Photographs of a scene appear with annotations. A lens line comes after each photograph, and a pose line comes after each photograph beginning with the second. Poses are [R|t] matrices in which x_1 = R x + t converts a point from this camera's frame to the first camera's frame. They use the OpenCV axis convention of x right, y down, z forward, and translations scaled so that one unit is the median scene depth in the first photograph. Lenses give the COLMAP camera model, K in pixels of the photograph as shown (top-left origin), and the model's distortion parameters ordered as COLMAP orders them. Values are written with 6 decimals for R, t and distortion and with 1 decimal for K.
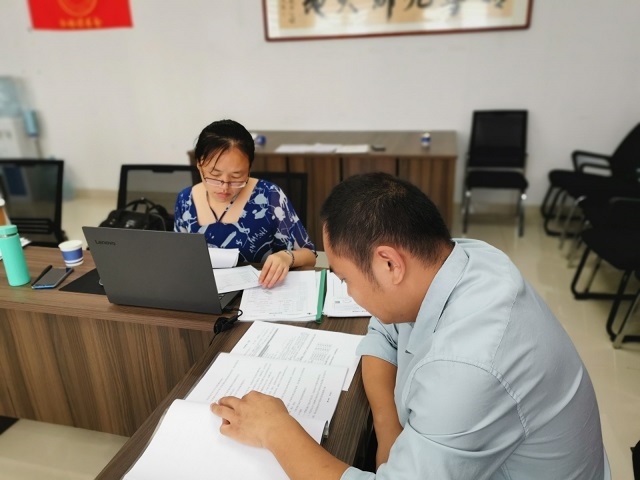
lens RADIAL K [[486.0, 0, 323.8], [0, 486.0, 239.3], [0, 0, 1]] dist [0.013583, -0.004370]
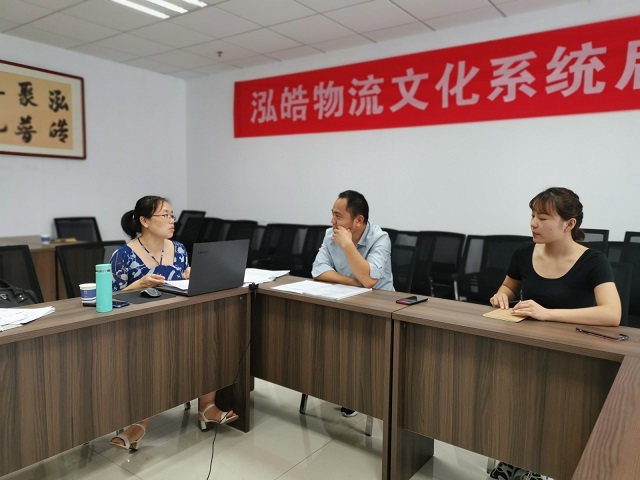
lens RADIAL K [[486.0, 0, 323.8], [0, 486.0, 239.3], [0, 0, 1]] dist [0.013583, -0.004370]
pose [[0.402080, -0.047465, 0.914374, -0.522658], [0.268947, 0.960724, -0.068393, 0.050680], [-0.875214, 0.273417, 0.399053, -0.060762]]
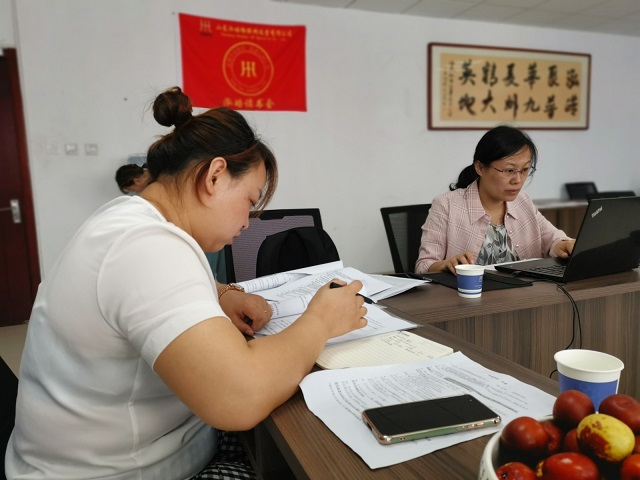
lens RADIAL K [[486.0, 0, 323.8], [0, 486.0, 239.3], [0, 0, 1]] dist [0.013583, -0.004370]
pose [[0.831278, -0.087090, 0.548992, -1.044964], [0.169120, 0.980454, -0.100543, -0.071331], [-0.529505, 0.176424, 0.829759, 0.207037]]
